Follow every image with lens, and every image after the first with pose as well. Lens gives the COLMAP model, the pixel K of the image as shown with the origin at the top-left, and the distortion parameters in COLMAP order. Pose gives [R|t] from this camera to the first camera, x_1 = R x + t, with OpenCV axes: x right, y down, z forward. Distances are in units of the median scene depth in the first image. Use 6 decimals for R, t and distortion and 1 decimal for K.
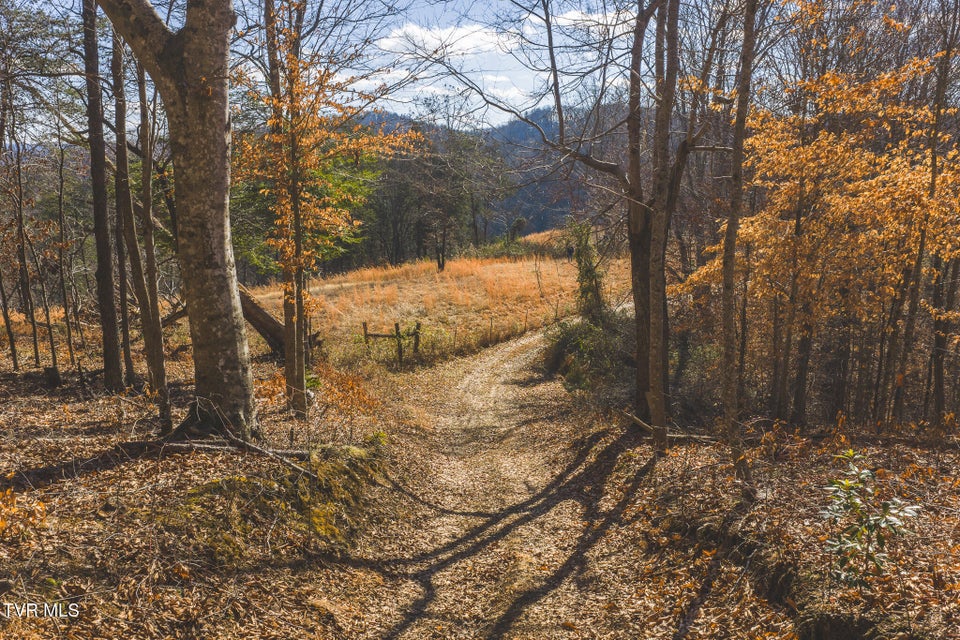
lens RADIAL K [[772.4, 0, 479.3], [0, 772.4, 320.7], [0, 0, 1]] dist [0.002892, 0.000113]
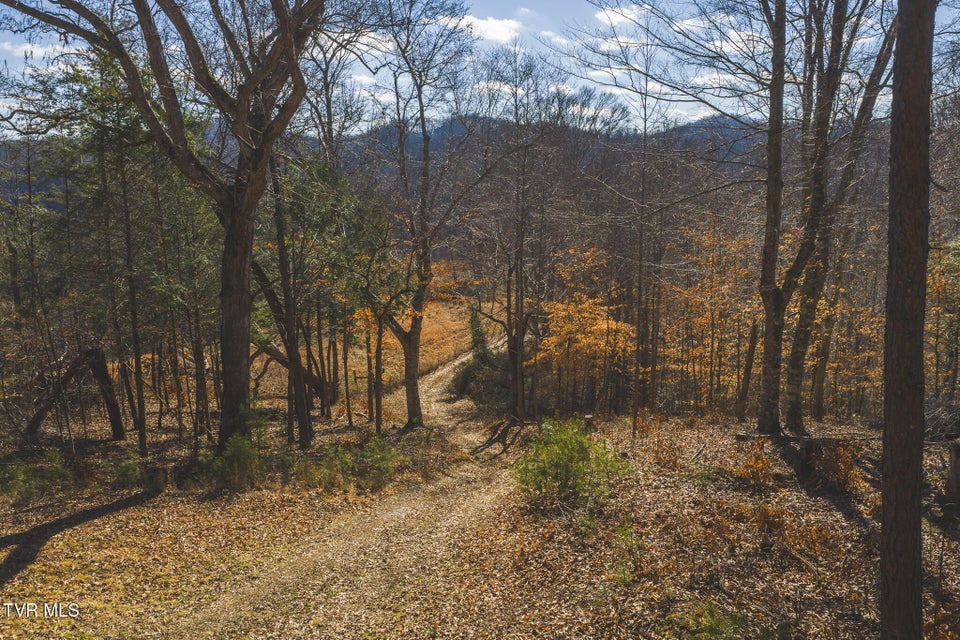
lens RADIAL K [[772.4, 0, 480.1], [0, 772.4, 319.6], [0, 0, 1]] dist [0.002892, 0.000113]
pose [[0.983449, -0.035205, 0.177730, -0.191191], [0.036386, 0.999332, -0.003388, -0.105041], [-0.177492, 0.009799, 0.984073, -0.825124]]
